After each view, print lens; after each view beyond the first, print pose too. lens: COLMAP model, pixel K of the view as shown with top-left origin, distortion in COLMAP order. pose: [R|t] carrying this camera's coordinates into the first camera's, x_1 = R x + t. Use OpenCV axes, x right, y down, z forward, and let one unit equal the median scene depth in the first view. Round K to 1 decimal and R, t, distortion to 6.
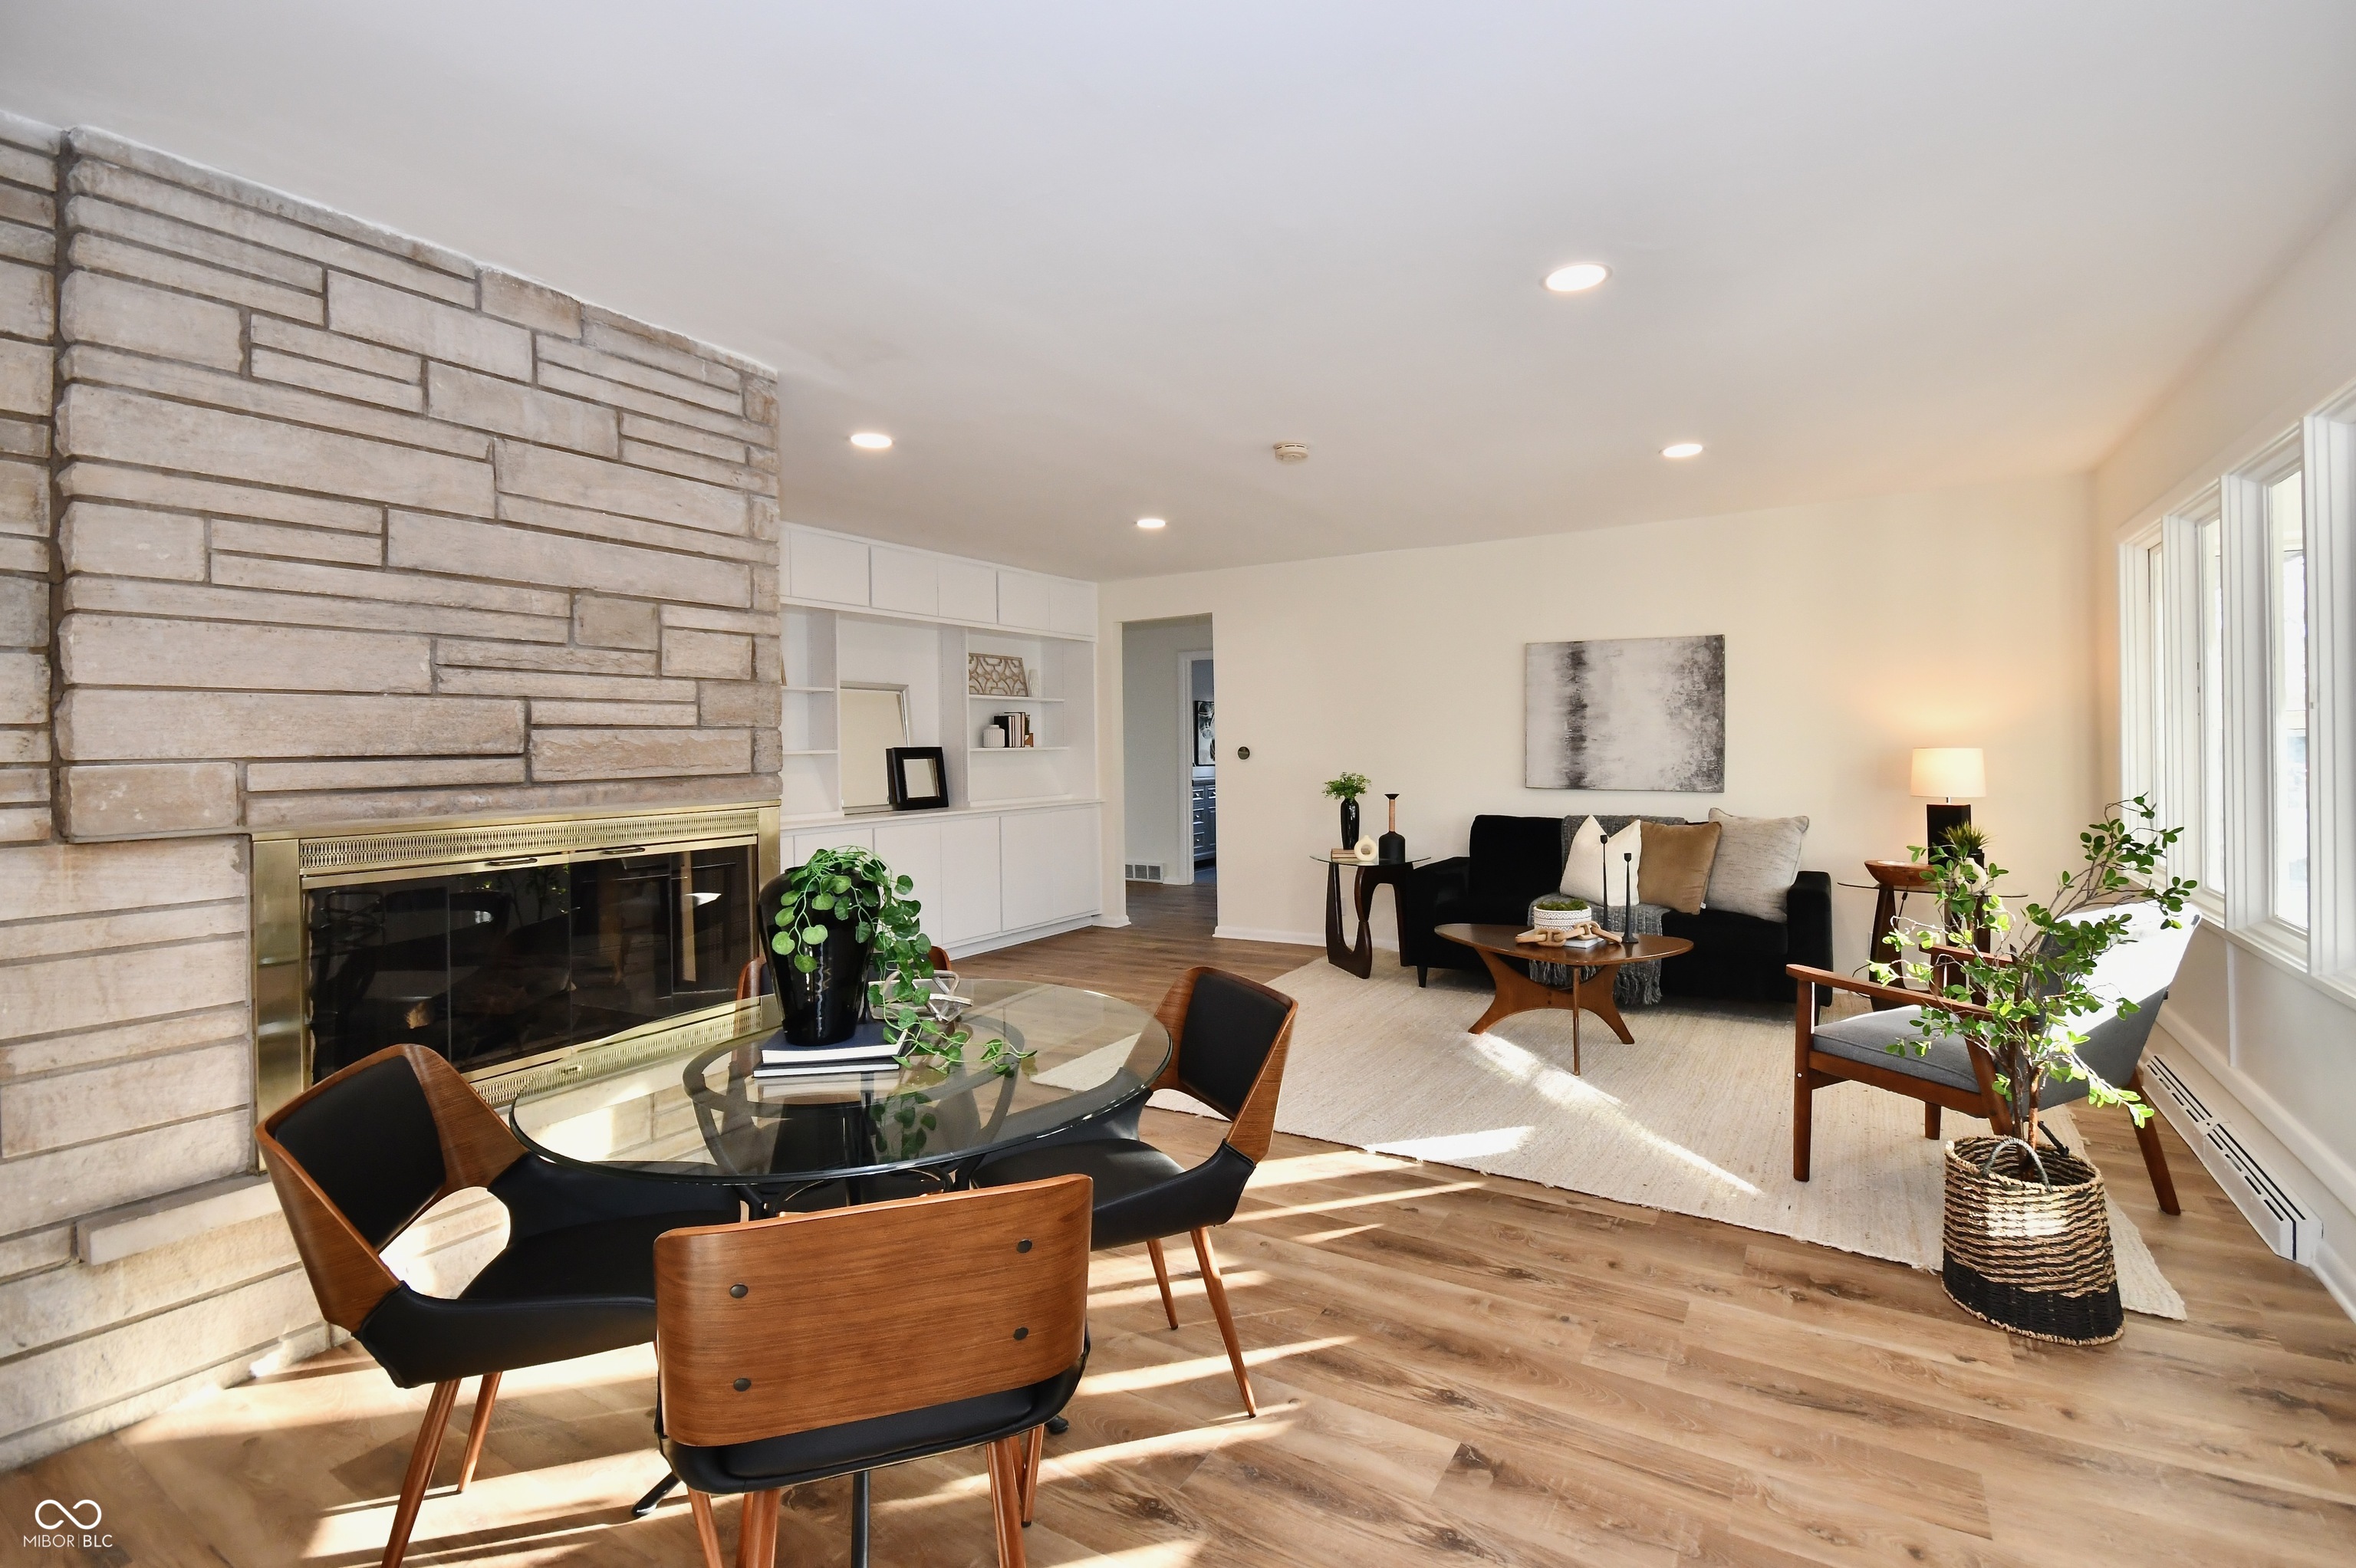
lens RADIAL K [[1062.3, 0, 1220.4], [0, 1062.3, 738.9], [0, 0, 1]] dist [-0.000264, 0.000582]
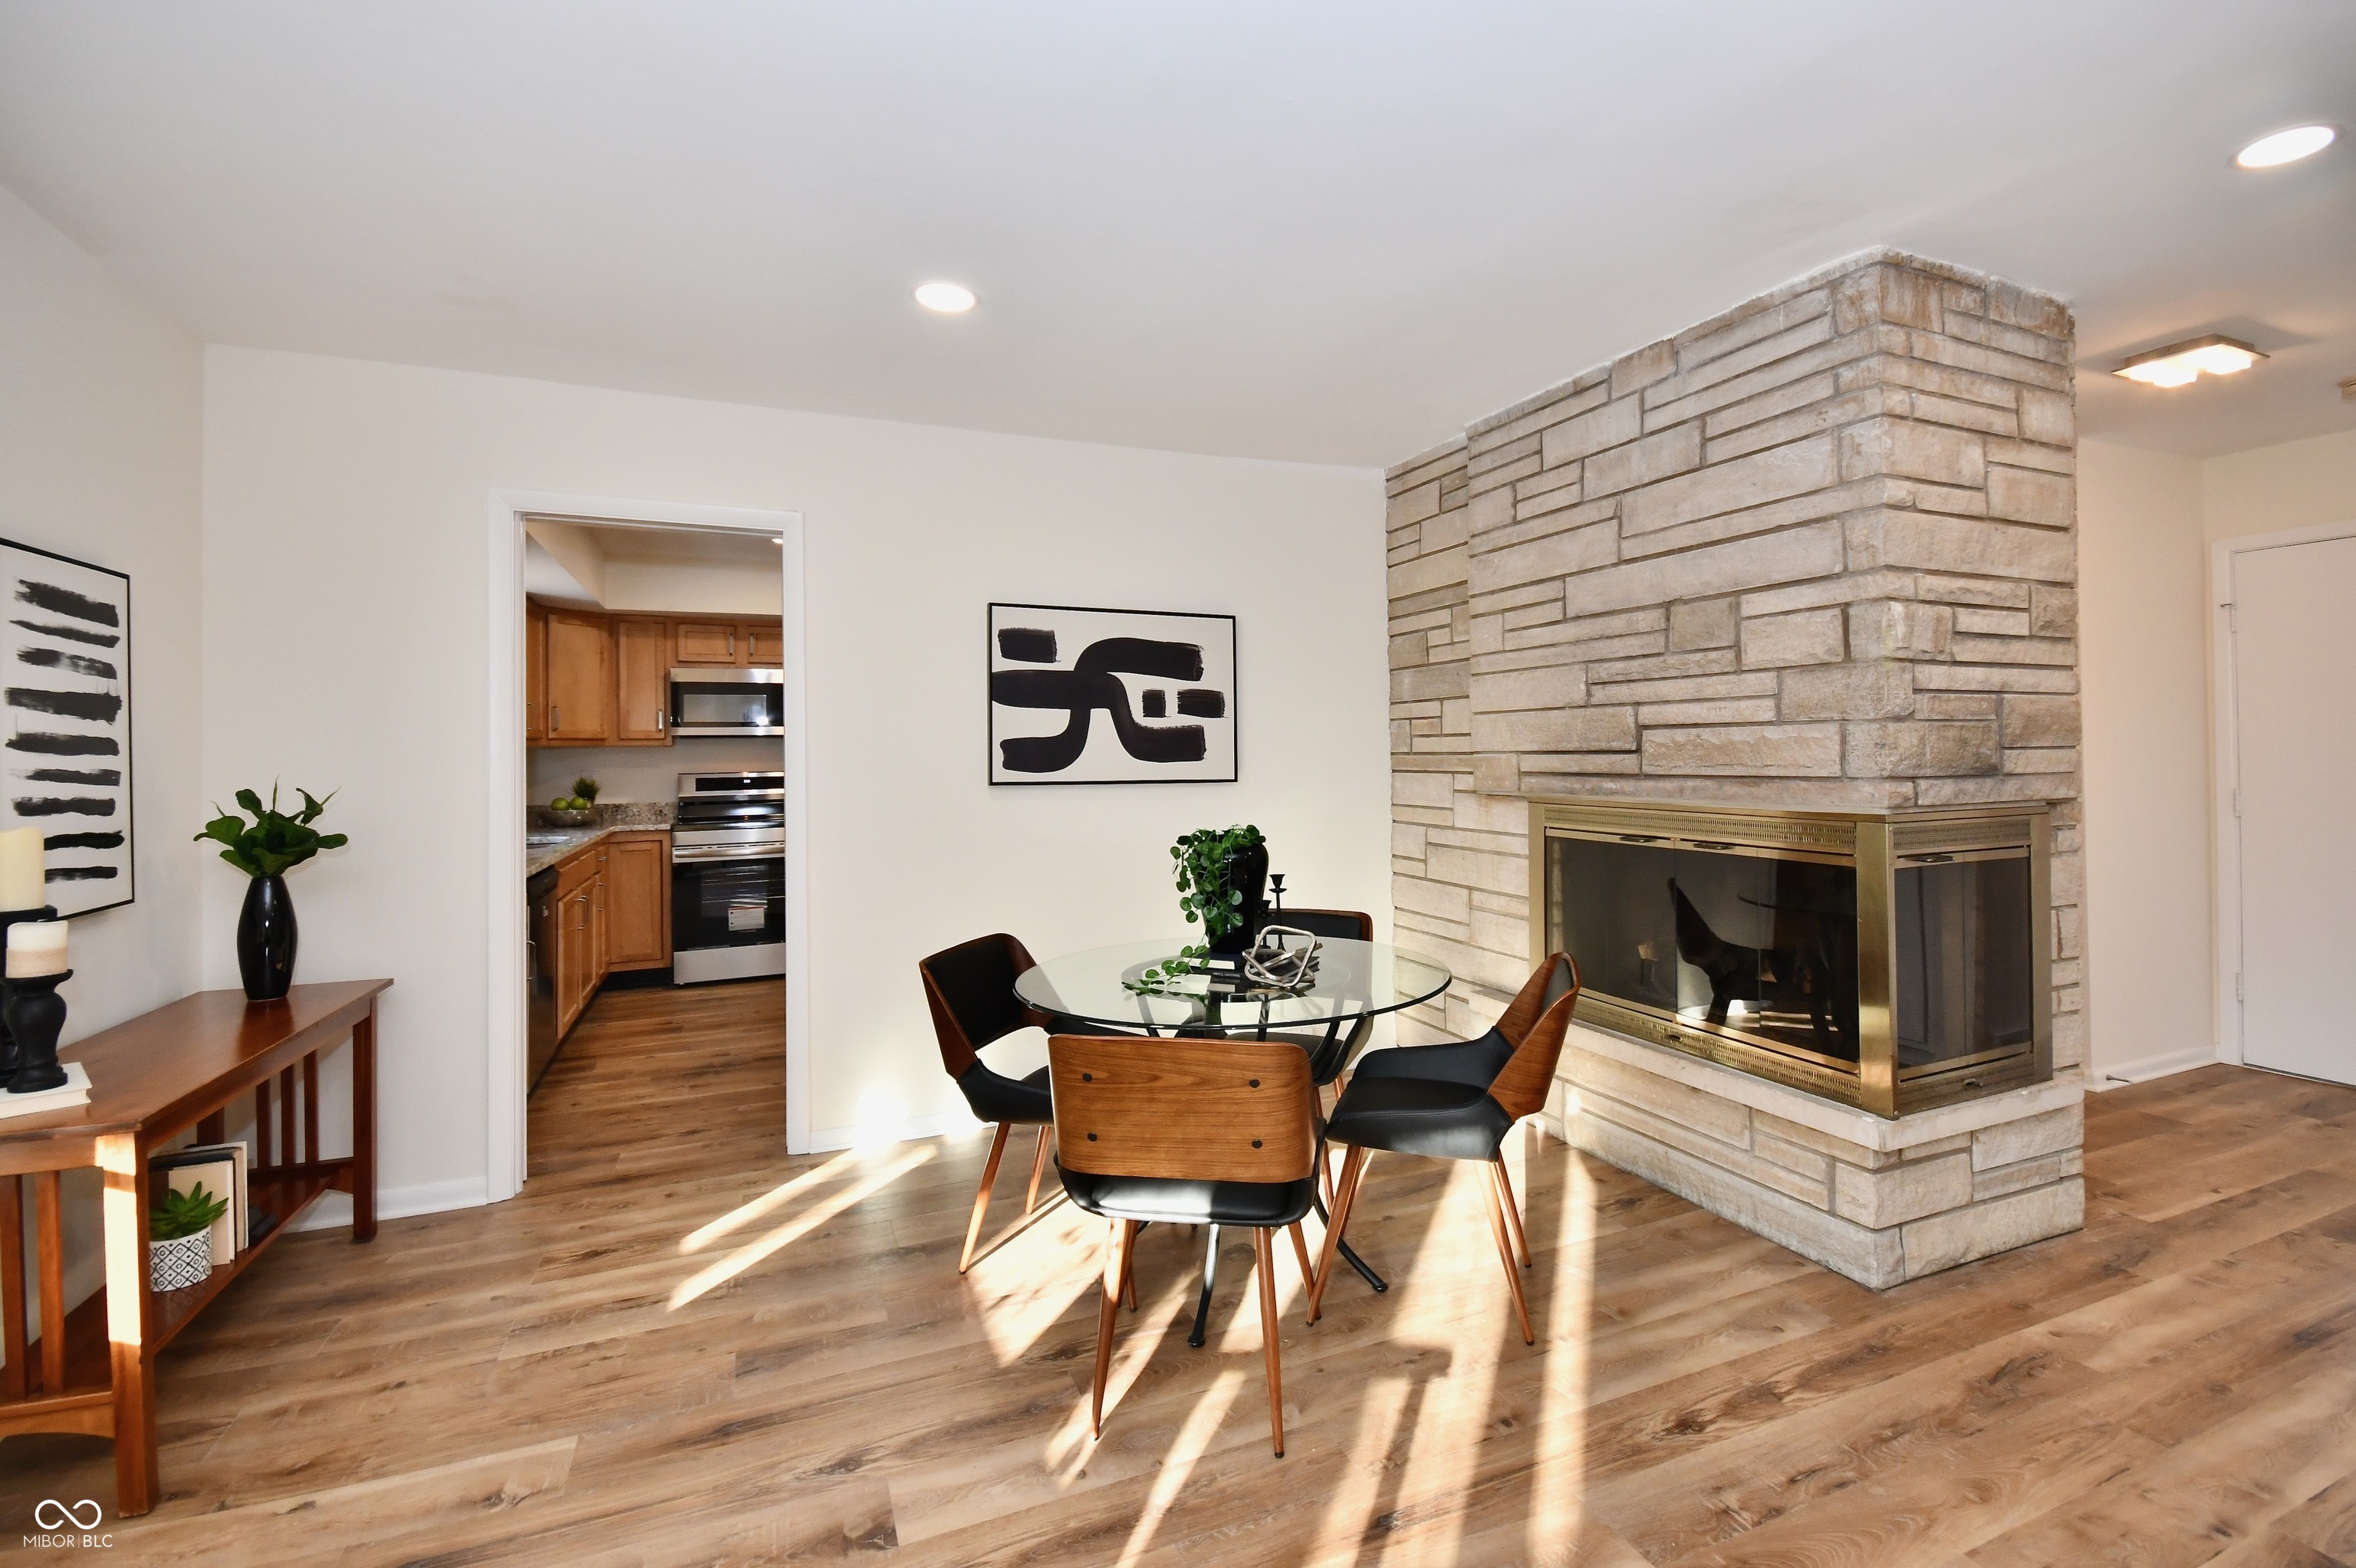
lens RADIAL K [[1066.5, 0, 1218.8], [0, 1066.5, 737.3], [0, 0, 1]] dist [0.002634, -0.006707]
pose [[-0.585591, 0.009940, -0.810545, 0.286334], [0.022183, 0.999747, -0.003767, -0.003276], [0.810303, -0.020187, -0.585664, 0.638054]]
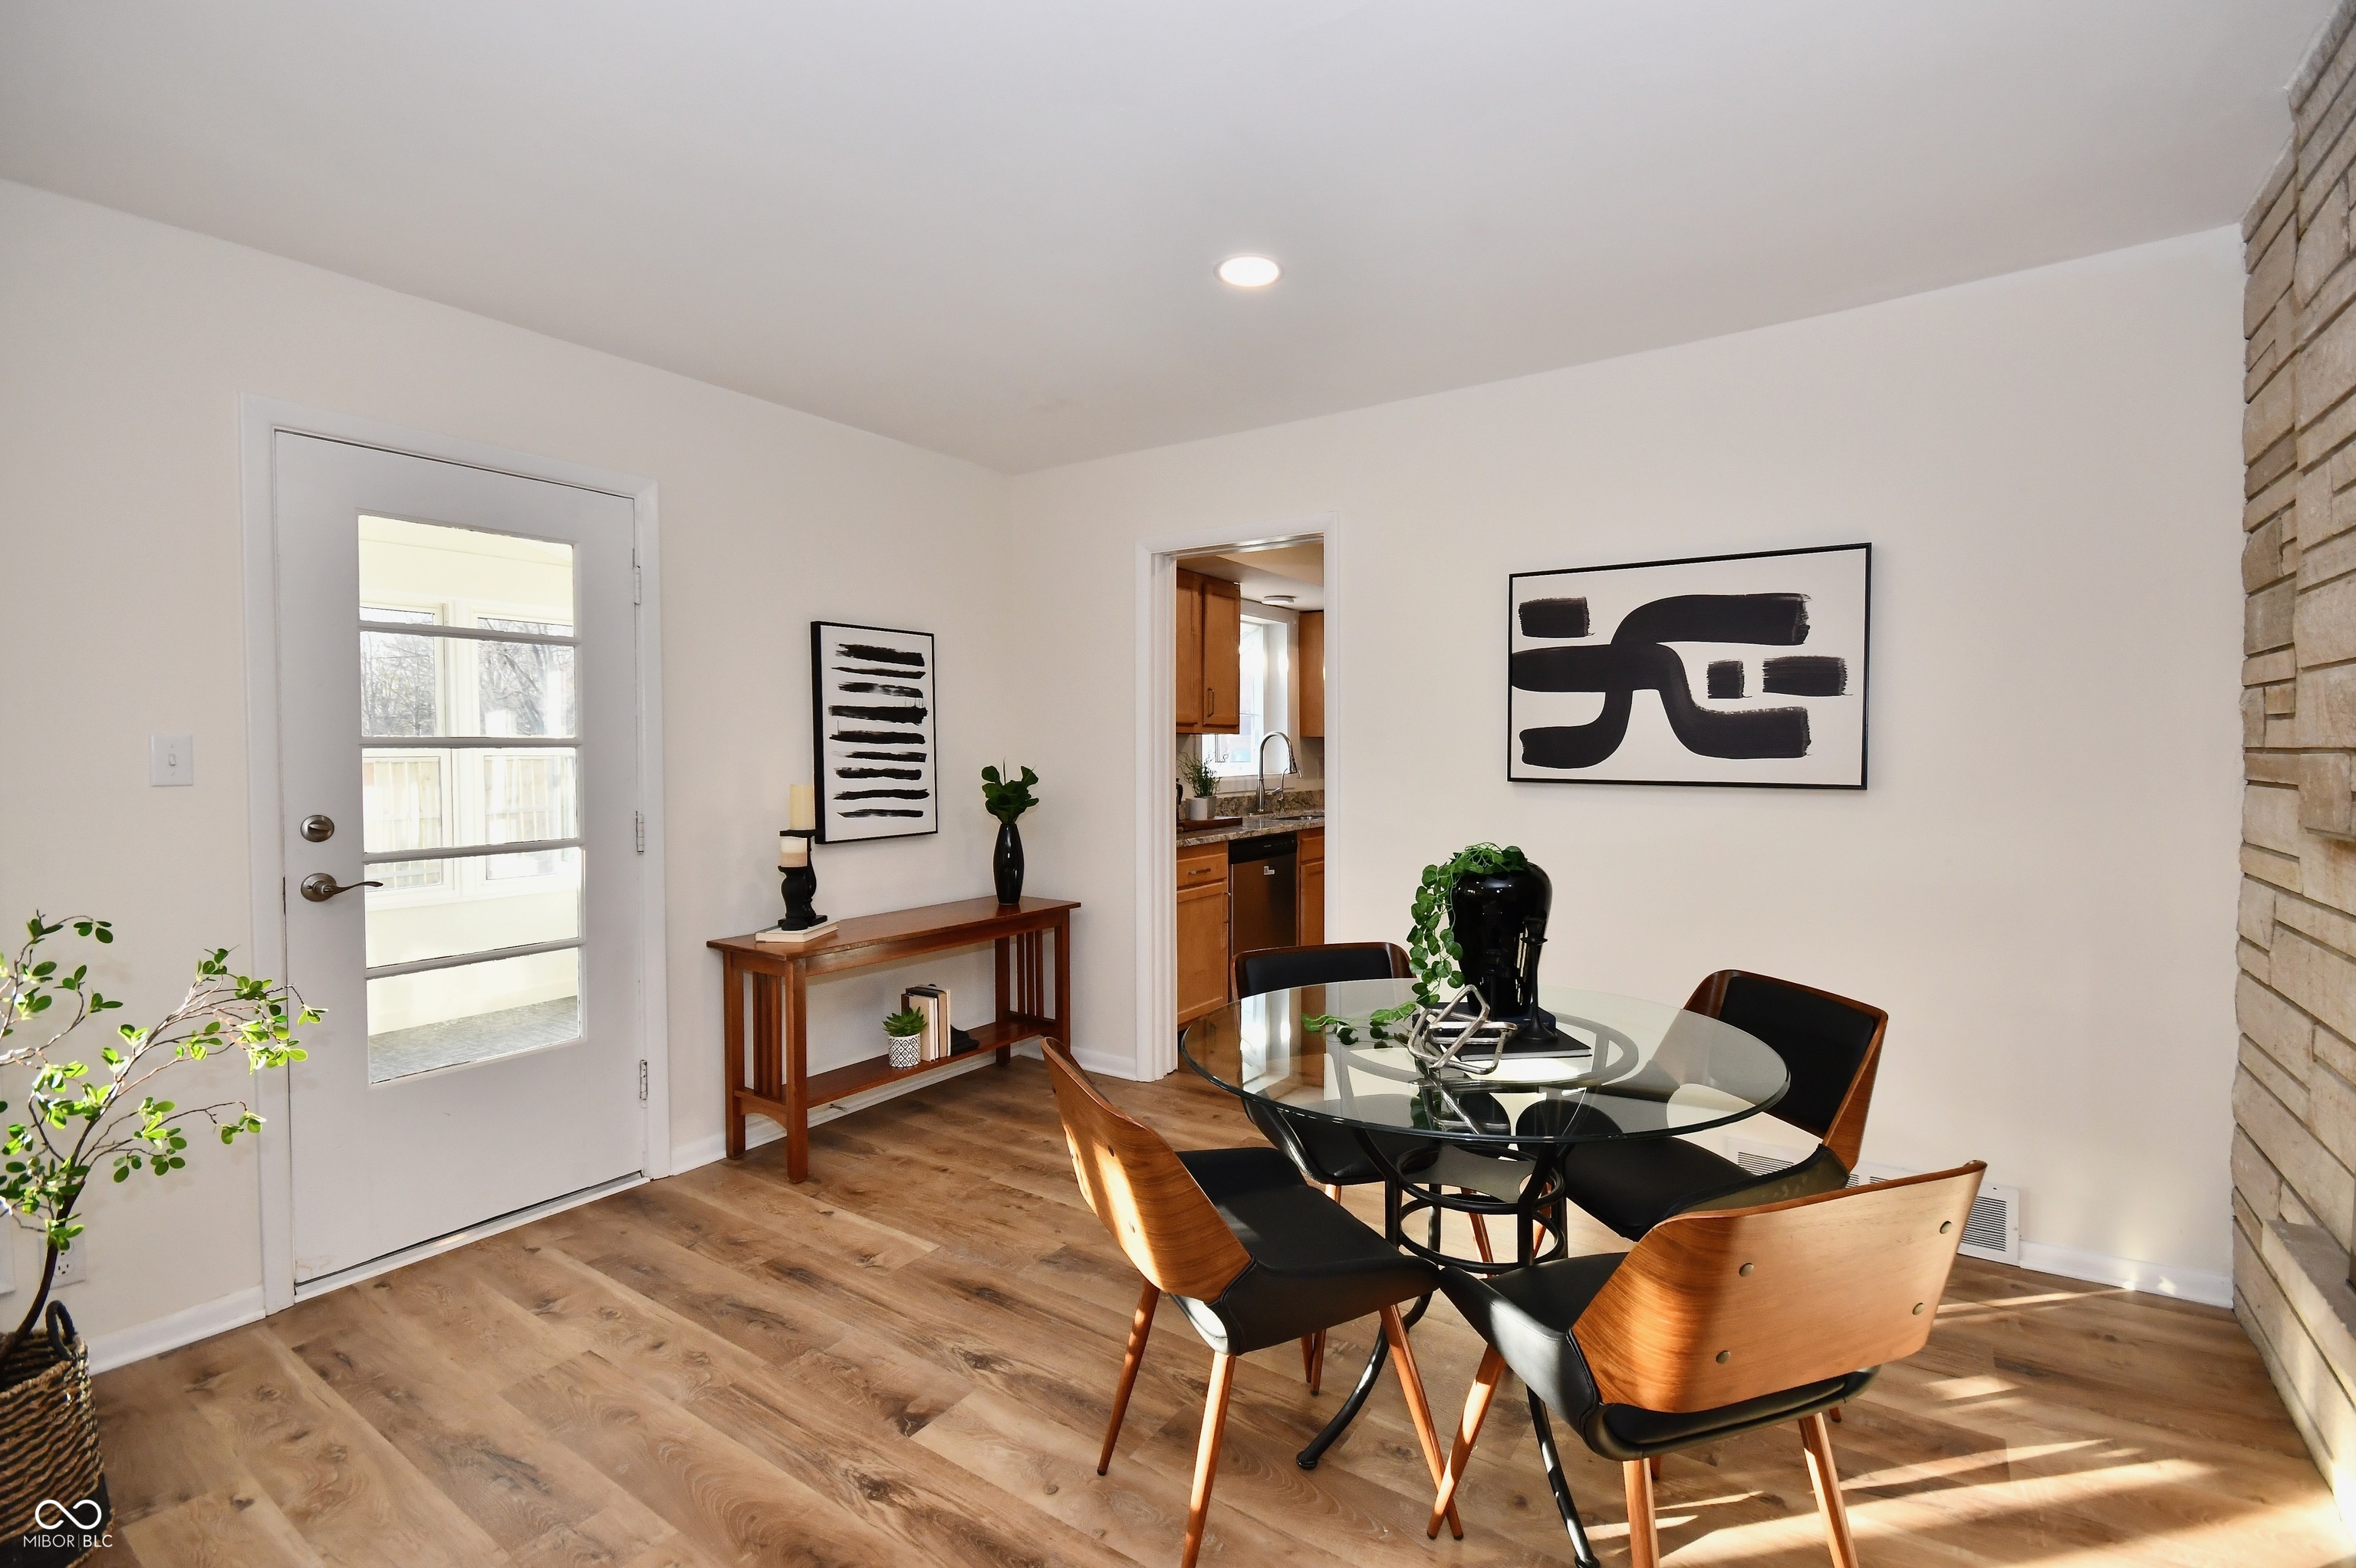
lens RADIAL K [[1036.4, 0, 1218.9], [0, 1036.4, 773.2], [0, 0, 1]] dist [-0.009723, 0.000027]
pose [[-0.998760, 0.017461, 0.046629, -0.047375], [0.018432, 0.999620, 0.020476, 0.001961], [-0.046254, 0.021310, -0.998702, 0.714616]]
